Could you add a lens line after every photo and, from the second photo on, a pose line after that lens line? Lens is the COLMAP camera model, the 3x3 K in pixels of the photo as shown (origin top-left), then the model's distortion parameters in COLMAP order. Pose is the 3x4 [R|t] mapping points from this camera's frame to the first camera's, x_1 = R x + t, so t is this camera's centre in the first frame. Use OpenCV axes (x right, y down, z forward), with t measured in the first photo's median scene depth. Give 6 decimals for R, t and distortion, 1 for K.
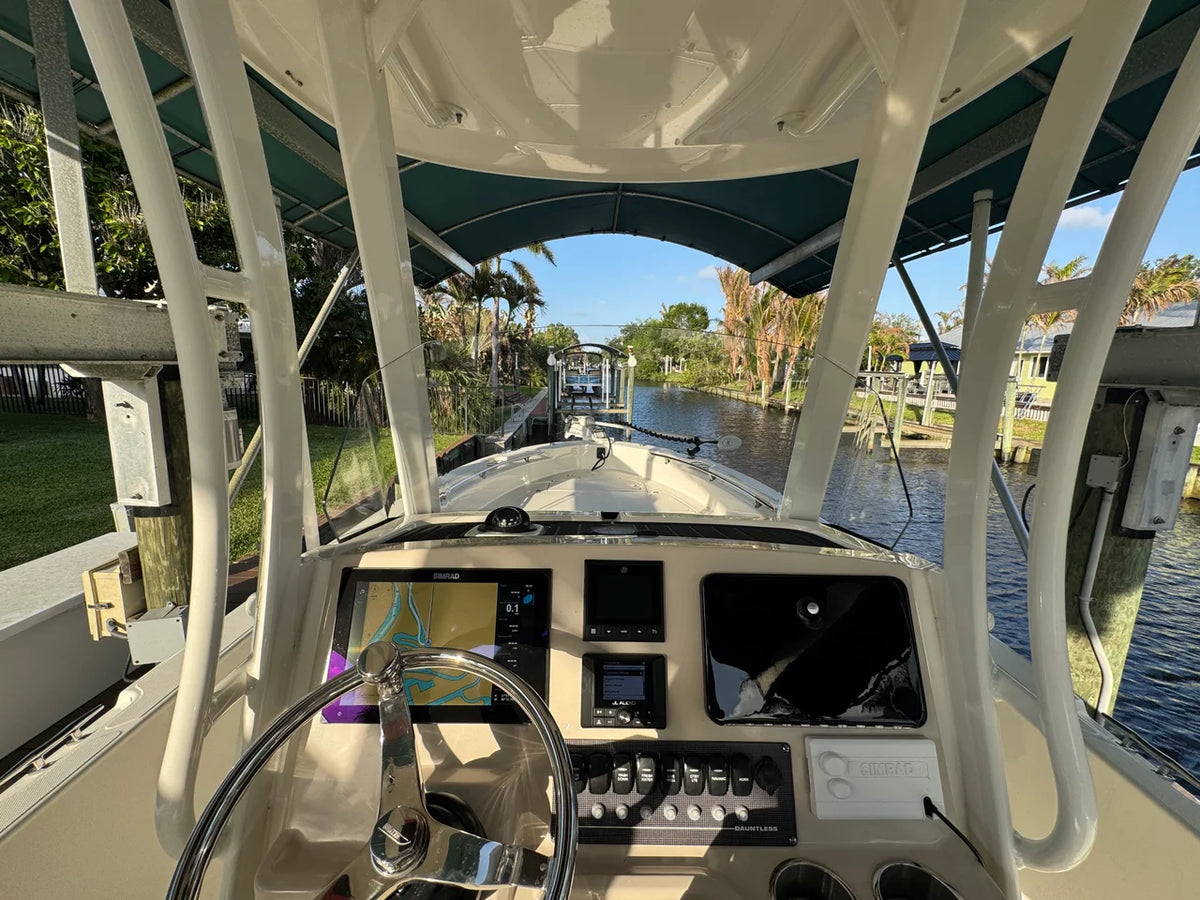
lens RADIAL K [[479.2, 0, 598.0], [0, 479.2, 448.3], [0, 0, 1]] dist [-0.001717, 0.000302]
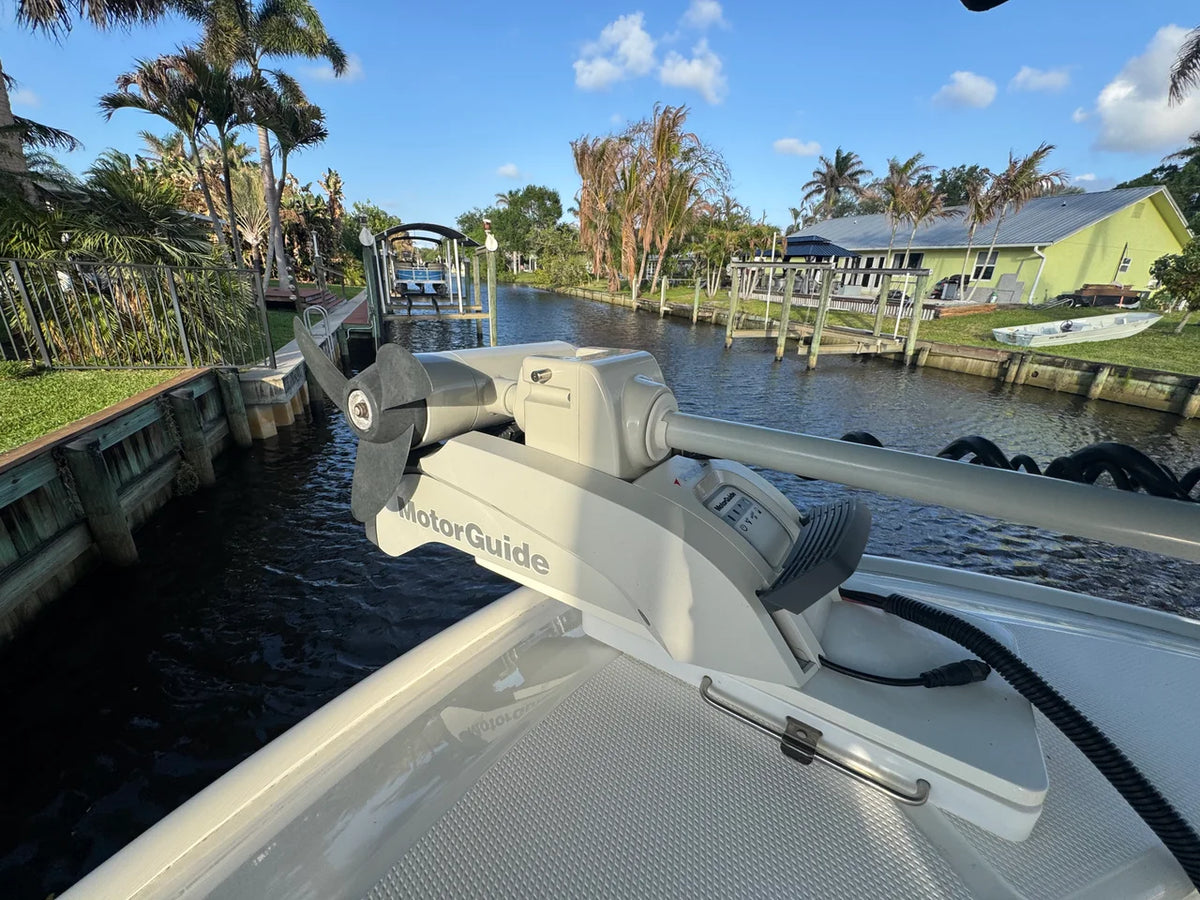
lens RADIAL K [[479.2, 0, 598.0], [0, 479.2, 448.3], [0, 0, 1]] dist [-0.001717, 0.000302]
pose [[0.952054, -0.095822, 0.290537, -0.012408], [0.038733, 0.979794, 0.196225, -0.016182], [-0.303469, -0.175563, 0.936528, 0.222603]]
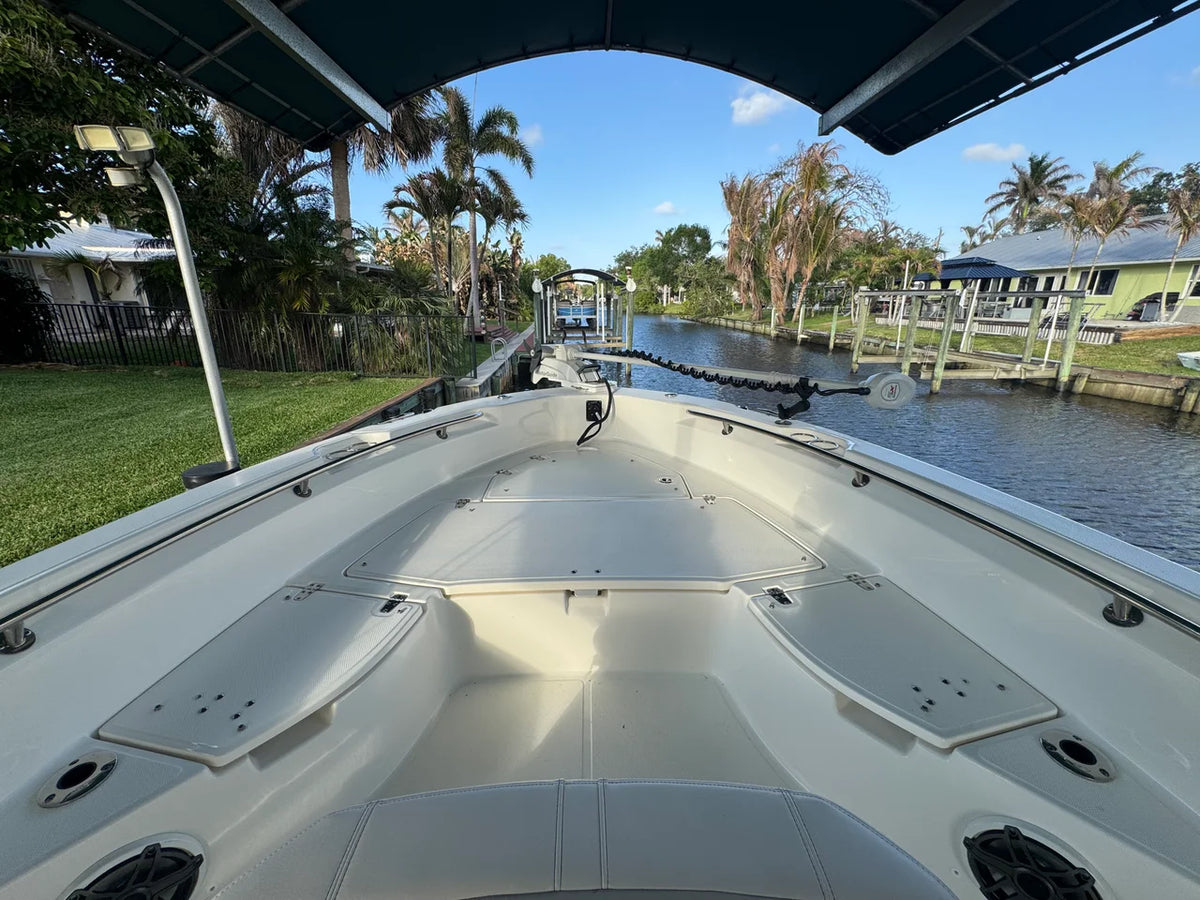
lens RADIAL K [[479.2, 0, 598.0], [0, 479.2, 448.3], [0, 0, 1]] dist [-0.001717, 0.000302]
pose [[0.999660, -0.025893, 0.003024, 0.001869], [0.025283, 0.991247, 0.129577, -0.004058], [-0.006352, -0.129457, 0.991565, 0.102284]]
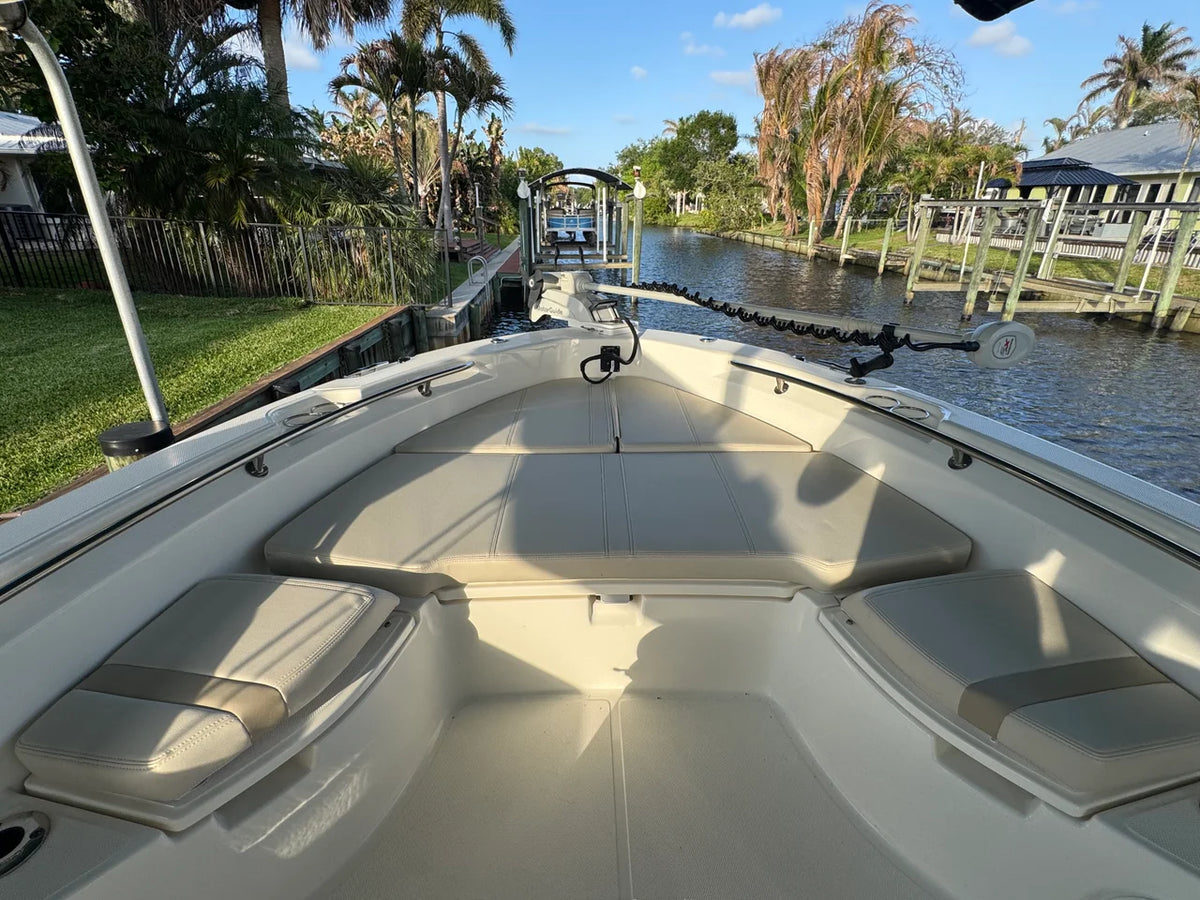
lens RADIAL K [[565.3, 0, 596.0], [0, 565.3, 448.3], [0, 0, 1]] dist [-0.000947, -0.000379]
pose [[0.999830, -0.017983, 0.004188, -0.002177], [0.016534, 0.972929, 0.230512, -0.006675], [-0.008220, -0.230404, 0.973060, 0.108523]]
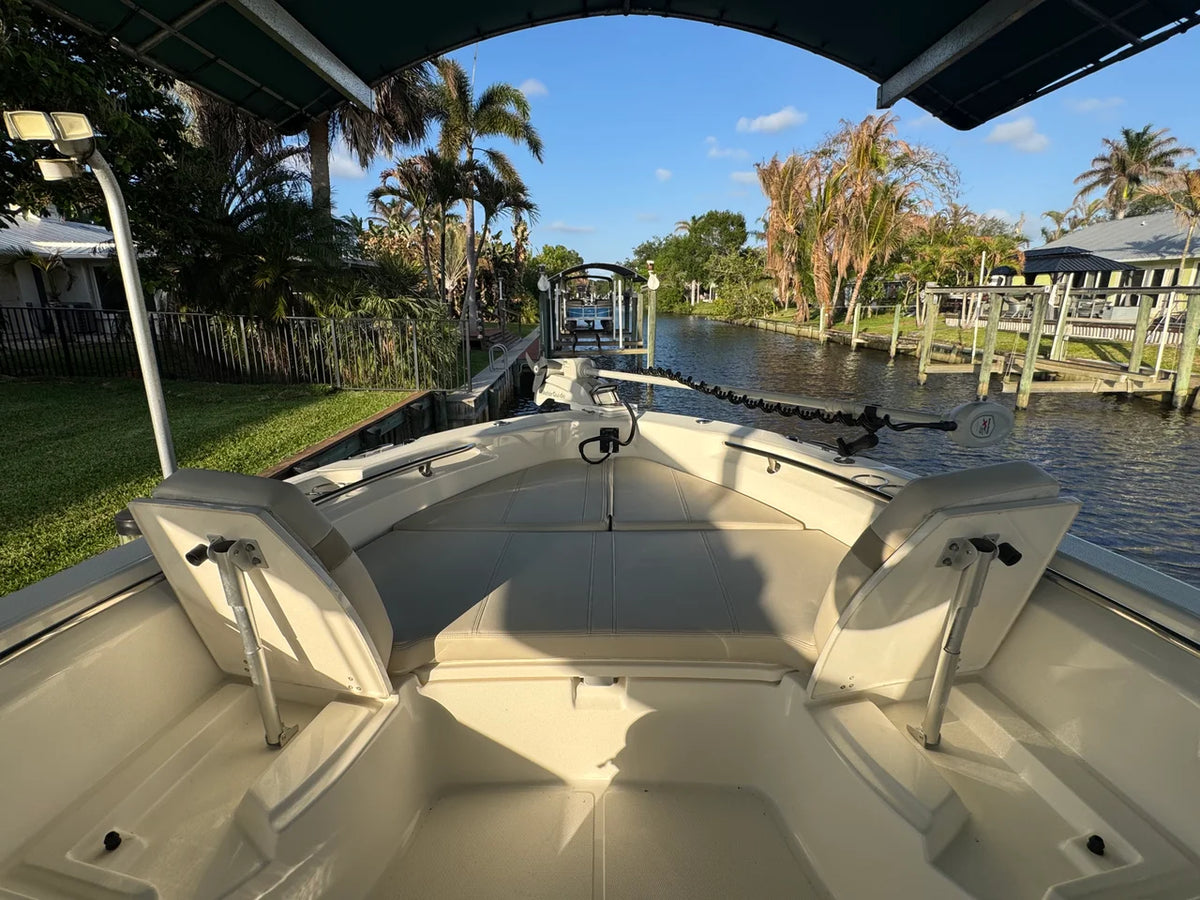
lens RADIAL K [[565.3, 0, 596.0], [0, 565.3, 448.3], [0, 0, 1]] dist [-0.000947, -0.000379]
pose [[0.999404, -0.021179, -0.027255, 0.001931], [0.023518, 0.995789, 0.088604, -0.006654], [0.025264, -0.089192, 0.995694, 0.106617]]
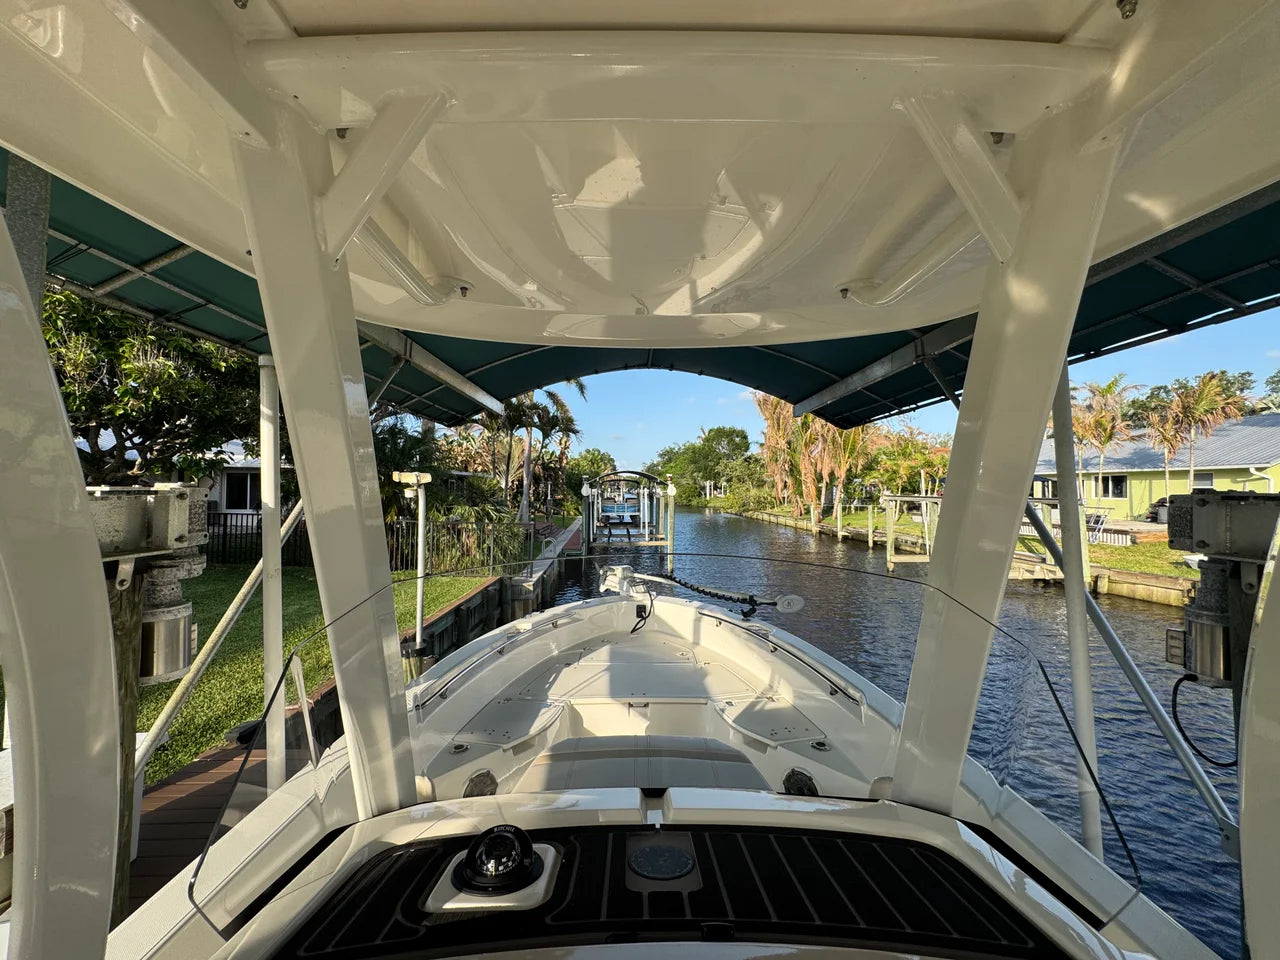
lens RADIAL K [[511.1, 0, 637.8], [0, 511.1, 478.2], [0, 0, 1]] dist [-0.001717, 0.000302]
pose [[0.999824, -0.018108, 0.004866, 0.000216], [0.018707, 0.980952, -0.193348, -0.010690], [-0.001272, 0.193405, 0.981118, 0.010257]]
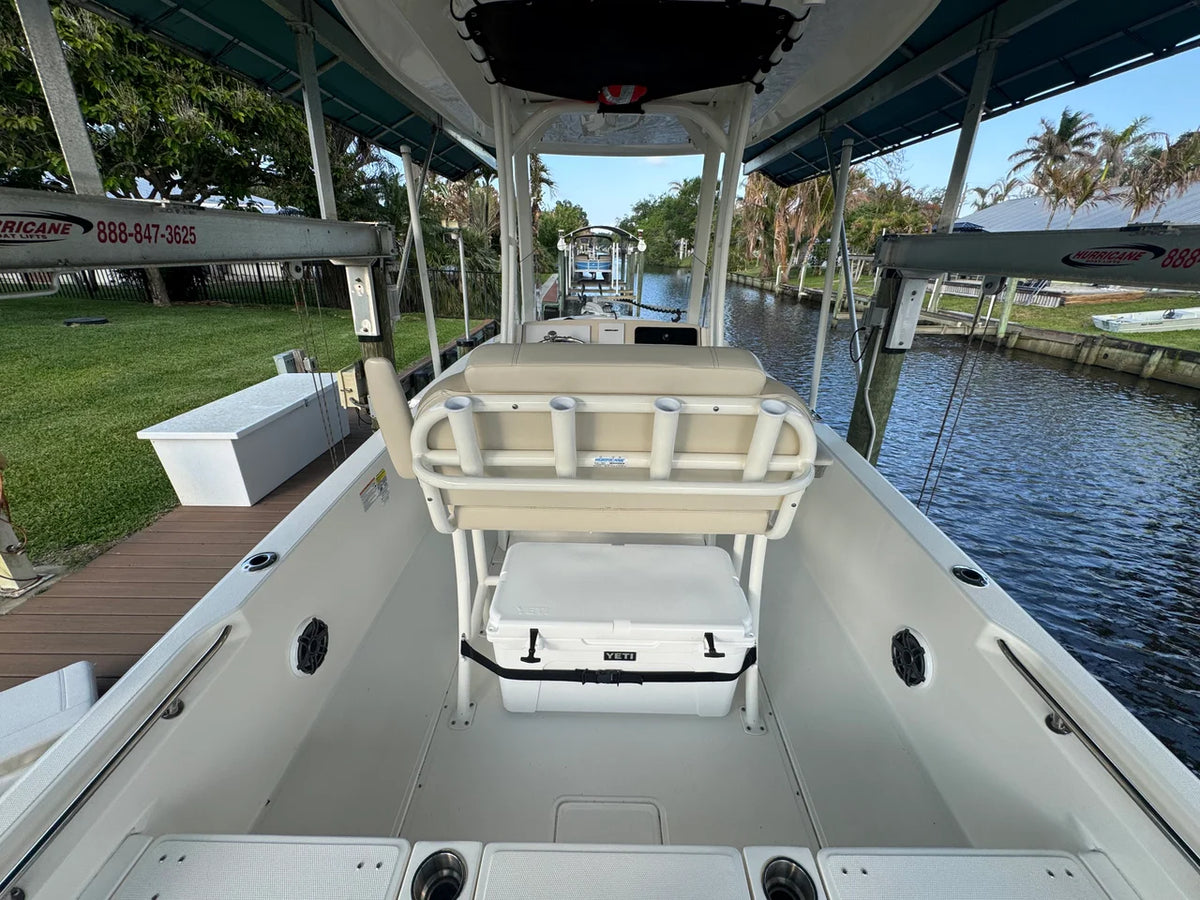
lens RADIAL K [[488.4, 0, 597.0], [0, 488.4, 448.0], [0, 0, 1]] dist [-0.000358, -0.000481]
pose [[0.999767, 0.004213, -0.021183, 0.001032], [0.000420, 0.976813, 0.214095, 0.012266], [0.021594, -0.214054, 0.976583, -0.085757]]
